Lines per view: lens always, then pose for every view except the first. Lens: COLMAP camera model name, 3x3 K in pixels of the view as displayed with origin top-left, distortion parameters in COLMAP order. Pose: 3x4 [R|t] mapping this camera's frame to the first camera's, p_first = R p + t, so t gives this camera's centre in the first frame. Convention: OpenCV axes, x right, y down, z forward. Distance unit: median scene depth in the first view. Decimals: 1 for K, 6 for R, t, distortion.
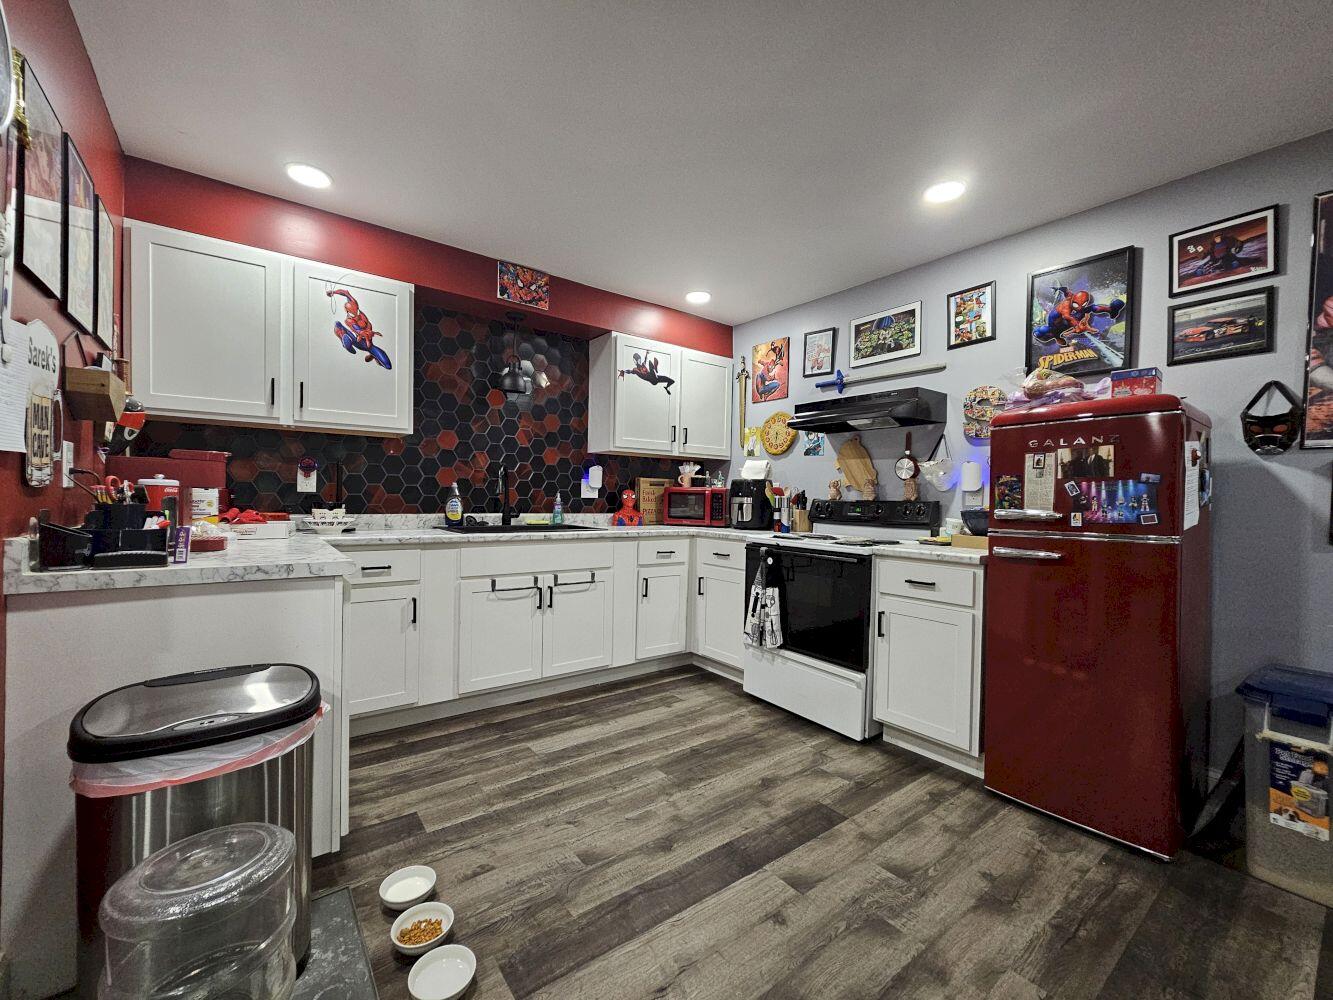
lens RADIAL K [[545.3, 0, 658.7], [0, 545.3, 501.2], [0, 0, 1]] dist [-0.004046, -0.000226]
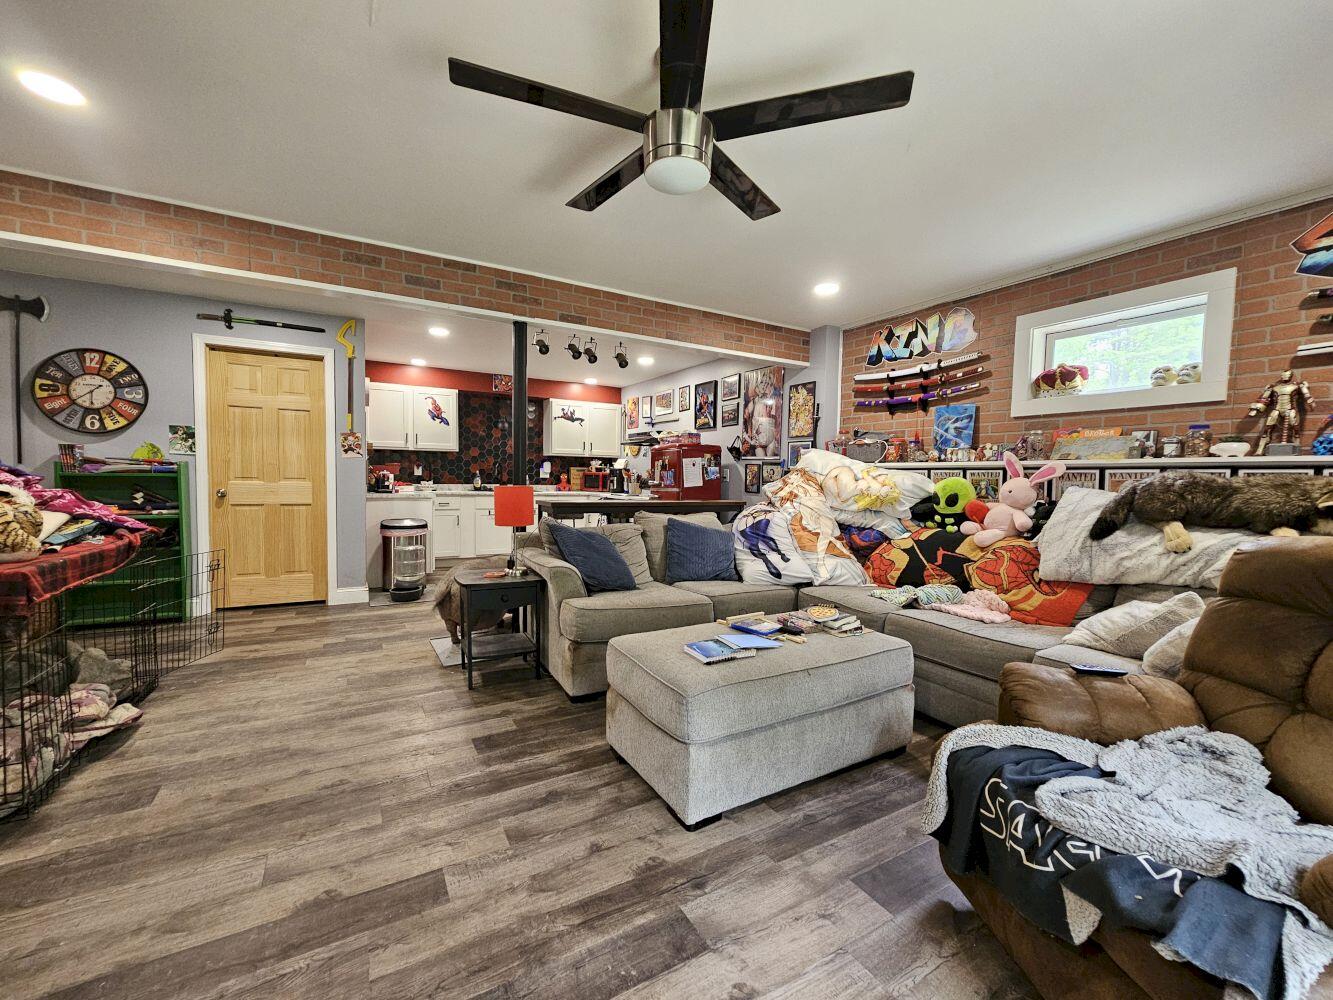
lens RADIAL K [[545.3, 0, 661.5], [0, 545.3, 501.5], [0, 0, 1]] dist [-0.004046, -0.000226]
pose [[0.992141, 0.005286, -0.125015, 0.731521], [-0.001077, 0.999431, 0.033717, 0.018656], [0.125122, -0.033318, 0.991582, -1.267797]]
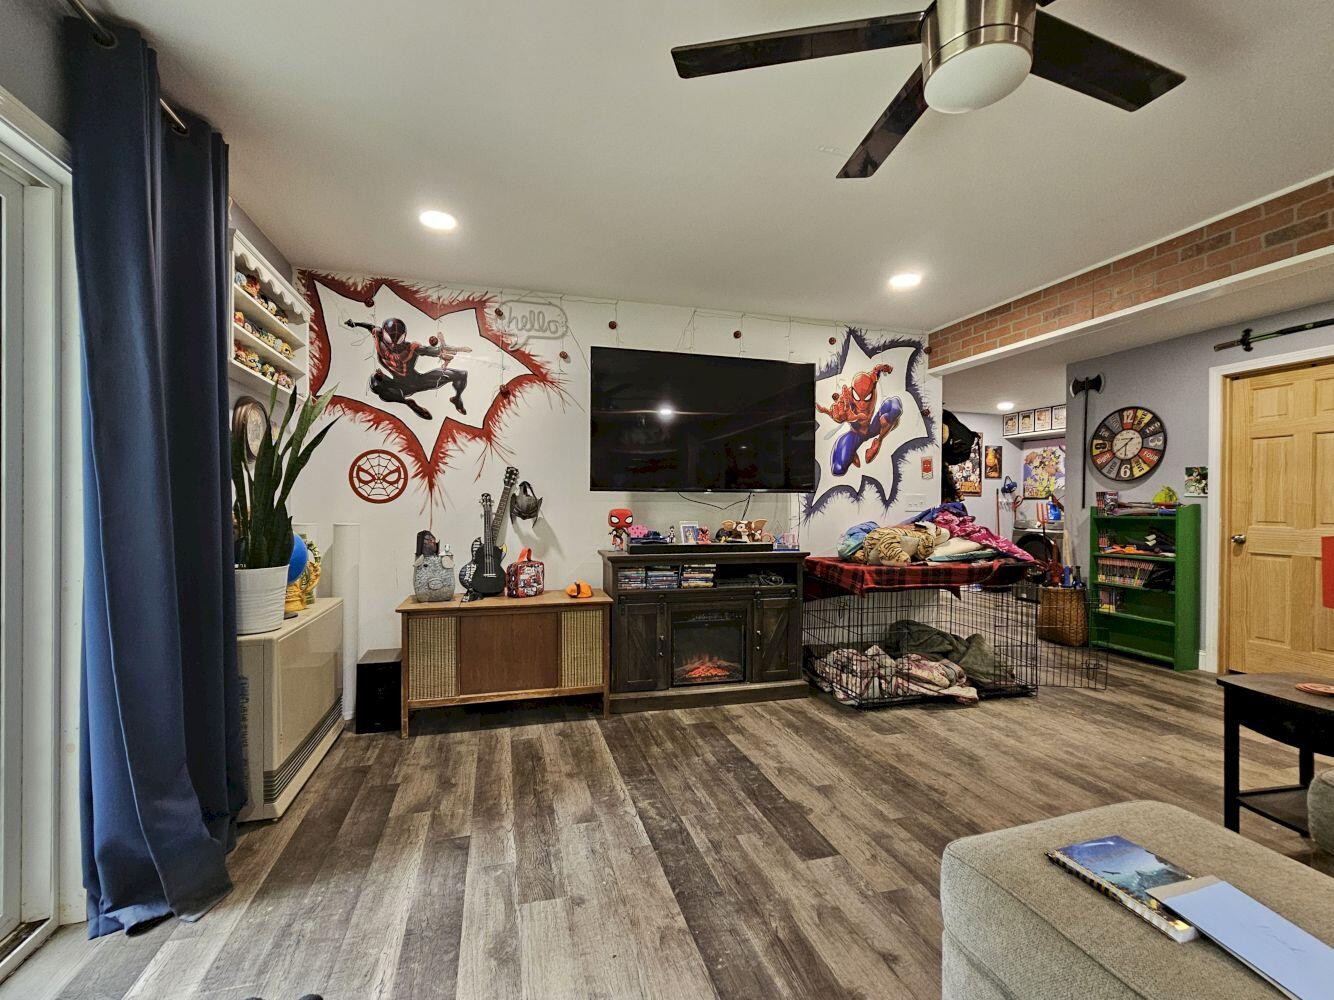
lens RADIAL K [[574.7, 0, 659.4], [0, 574.7, 504.6], [0, 0, 1]] dist [-0.003109, -0.000500]
pose [[-0.359908, -0.021549, -0.932739, 1.225020], [-0.022840, 0.999637, -0.014282, 0.014950], [0.932708, 0.016164, -0.360270, -0.631615]]
